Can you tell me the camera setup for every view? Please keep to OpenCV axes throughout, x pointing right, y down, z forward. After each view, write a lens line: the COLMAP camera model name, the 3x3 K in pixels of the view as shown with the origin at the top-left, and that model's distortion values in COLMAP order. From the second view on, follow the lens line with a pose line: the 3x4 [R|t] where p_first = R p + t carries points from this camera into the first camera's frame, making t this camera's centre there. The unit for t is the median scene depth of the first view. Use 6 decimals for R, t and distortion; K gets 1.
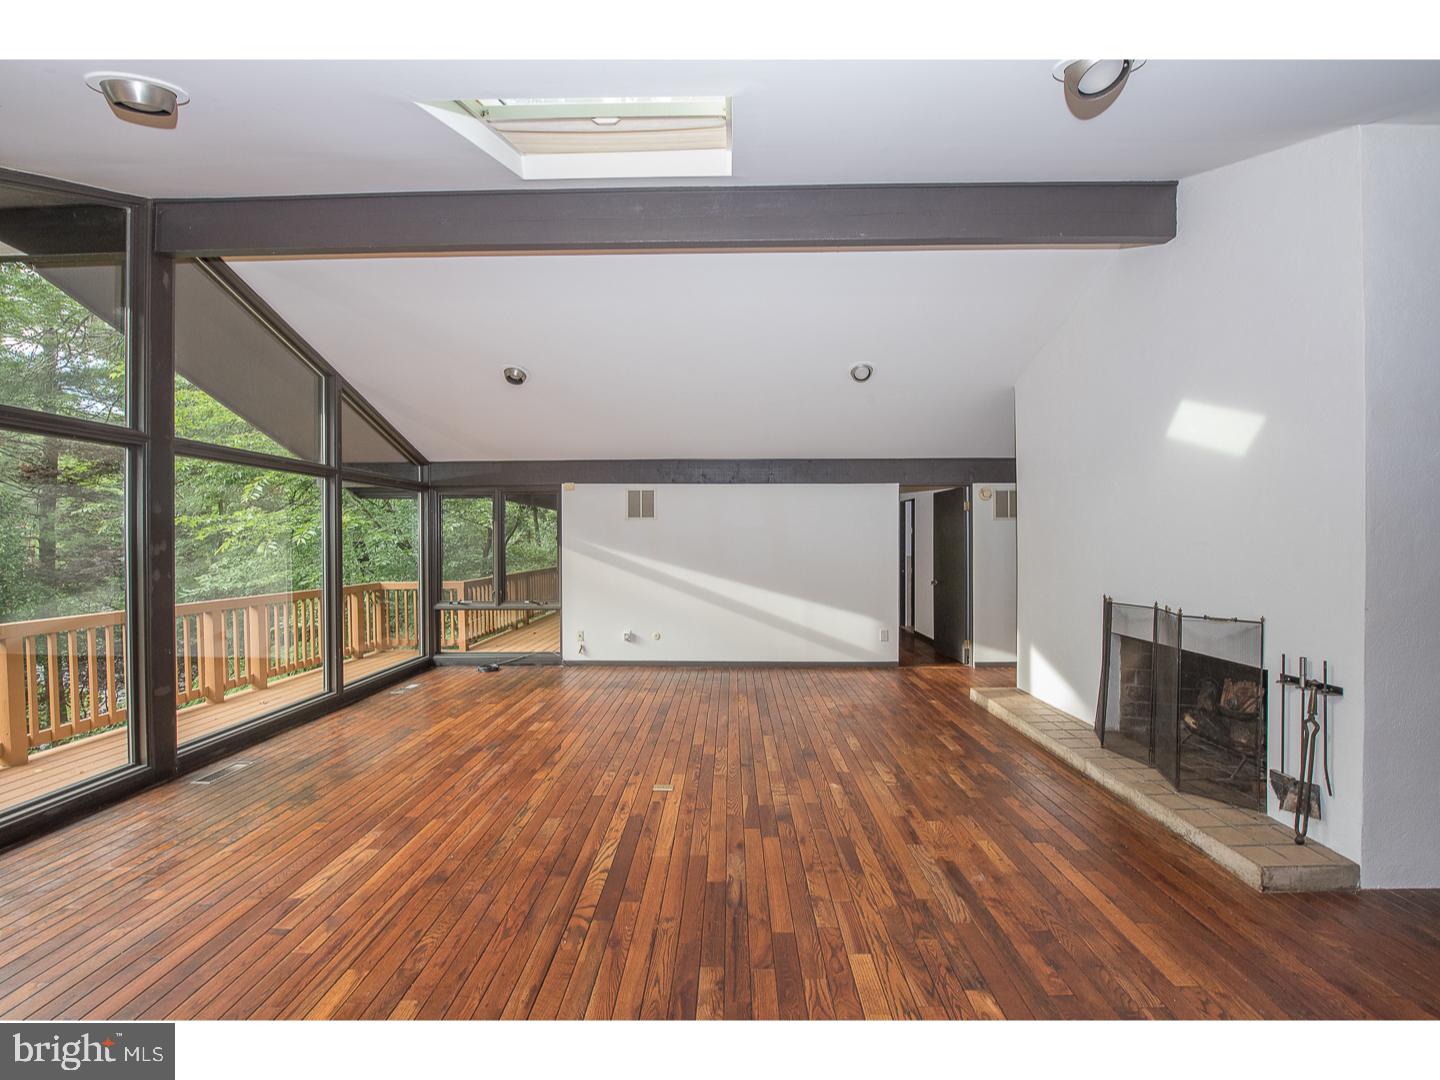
lens RADIAL K [[572.5, 0, 718.9], [0, 572.5, 539.6], [0, 0, 1]] dist [-0.018053, -0.002194]
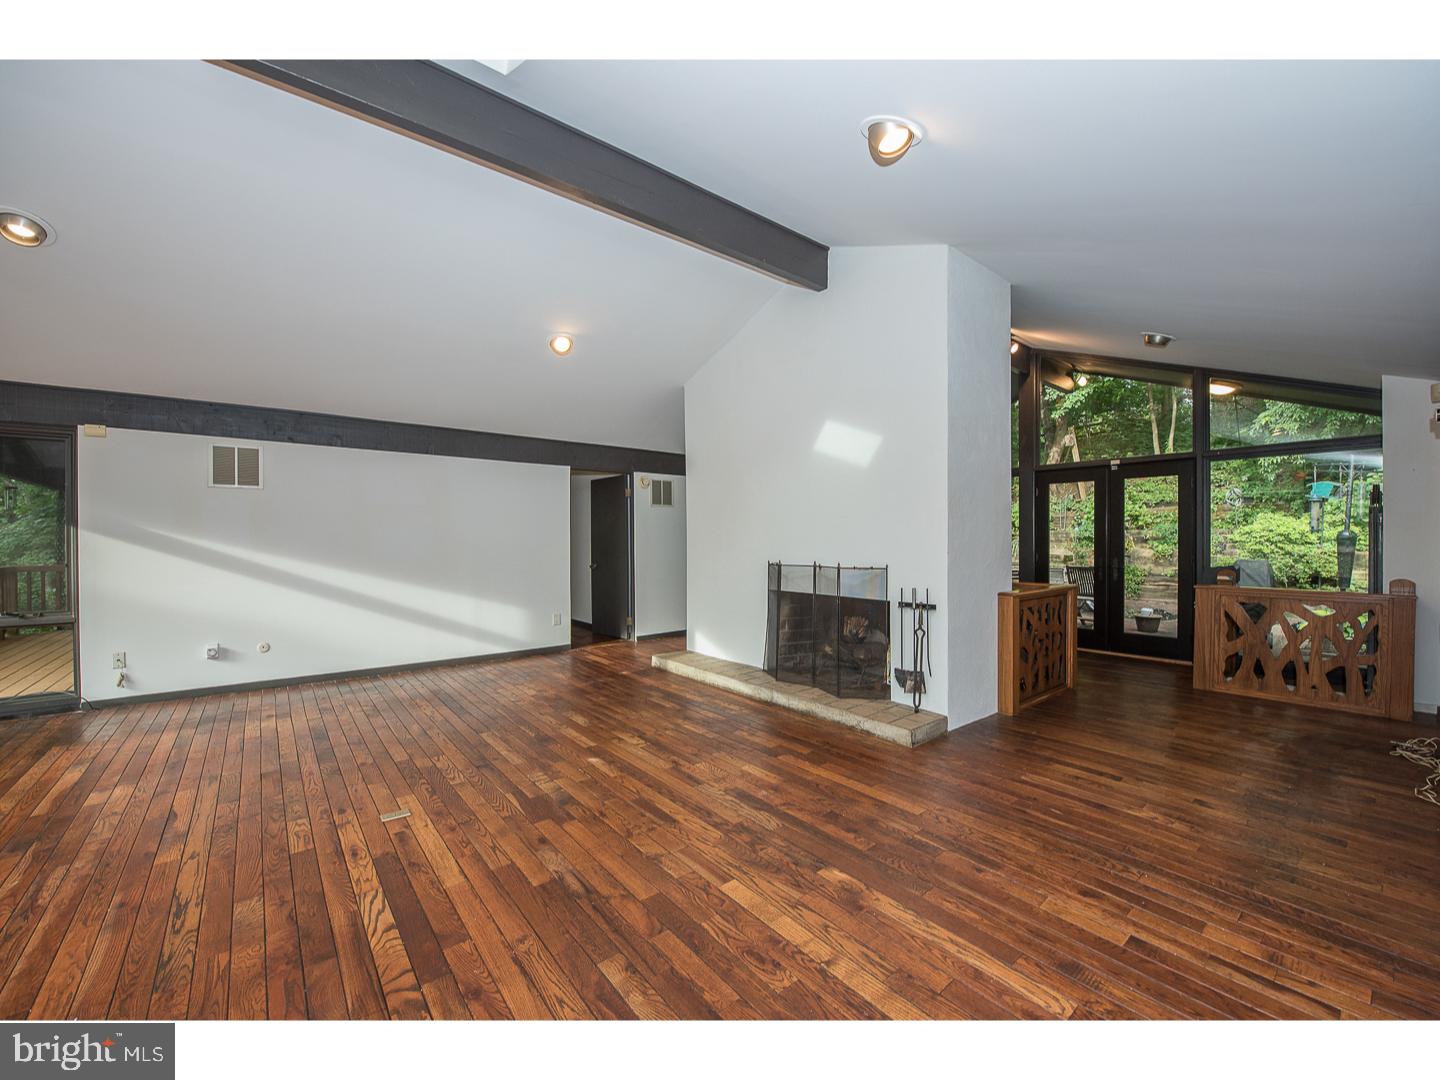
lens RADIAL K [[572.5, 0, 722.3], [0, 572.5, 542.0], [0, 0, 1]] dist [-0.018053, -0.002194]
pose [[0.761017, -0.002646, 0.648726, -0.278460], [0.000661, 0.999994, 0.003304, 0.065552], [-0.648731, -0.002086, 0.761015, 0.135735]]
